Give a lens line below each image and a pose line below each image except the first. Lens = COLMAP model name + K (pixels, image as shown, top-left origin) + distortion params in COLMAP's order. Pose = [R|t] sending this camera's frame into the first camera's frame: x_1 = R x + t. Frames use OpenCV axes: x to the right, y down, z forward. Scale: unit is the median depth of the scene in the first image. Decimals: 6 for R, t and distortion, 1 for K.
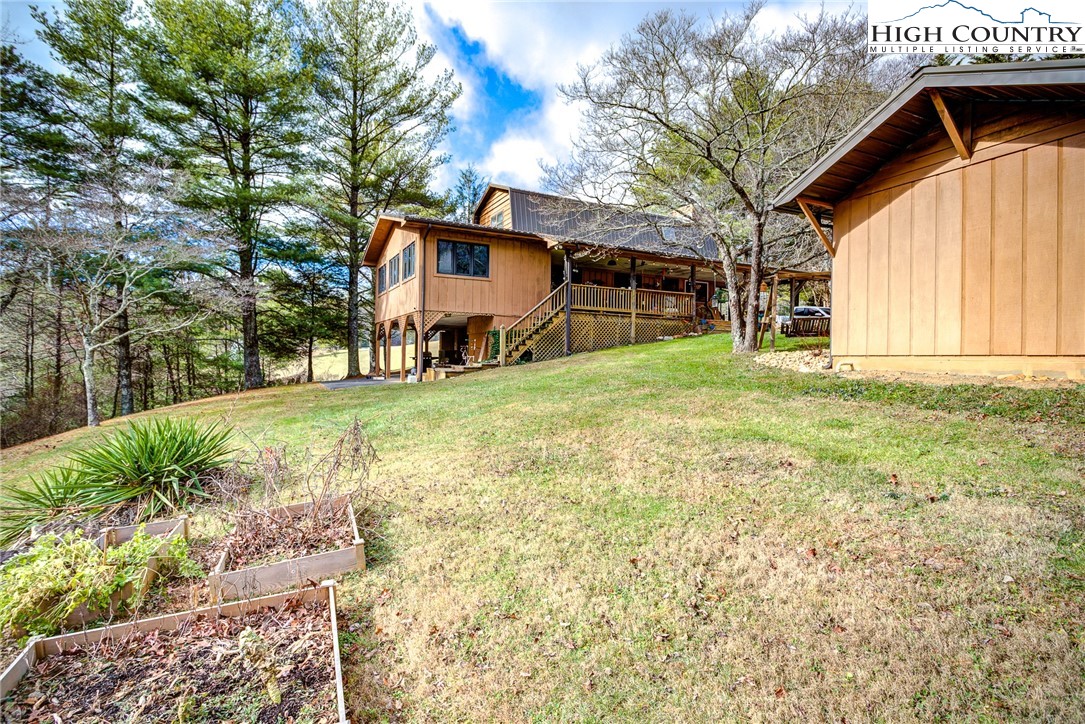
lens RADIAL K [[541.9, 0, 542.5], [0, 541.9, 362.0], [0, 0, 1]] dist [0.003134, 0.000508]
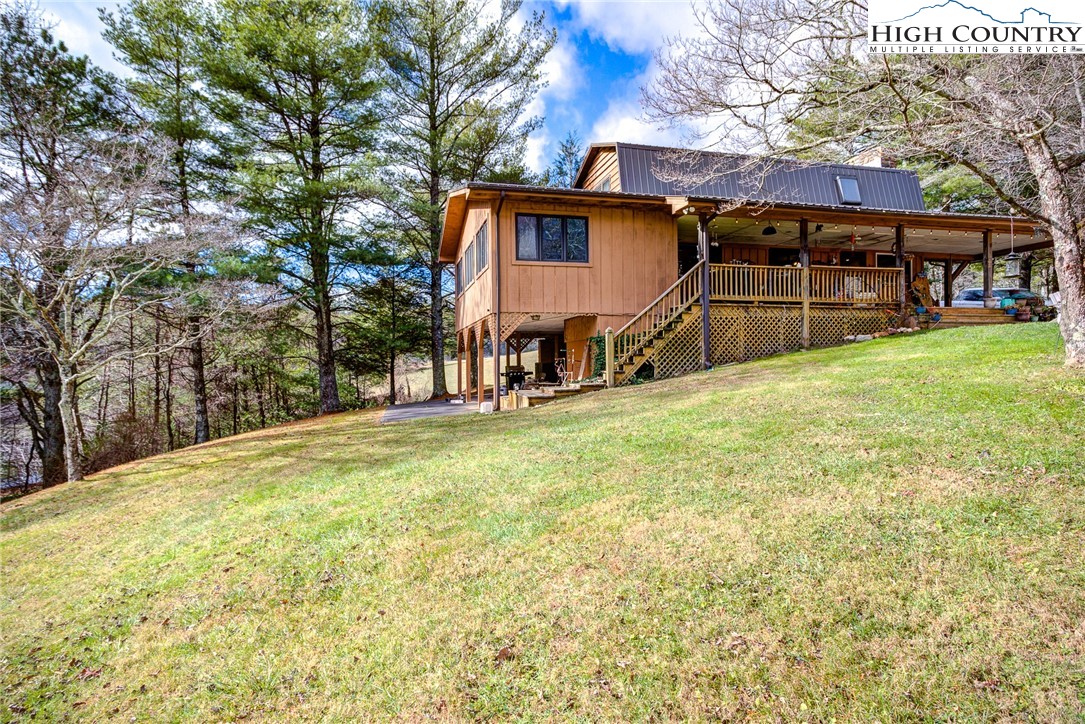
lens RADIAL K [[541.9, 0, 542.5], [0, 541.9, 362.0], [0, 0, 1]] dist [0.003134, 0.000508]
pose [[0.974044, -0.026973, -0.224747, -0.001319], [0.025331, 0.999627, -0.010186, -0.017636], [0.224938, 0.004228, 0.974364, 0.271560]]
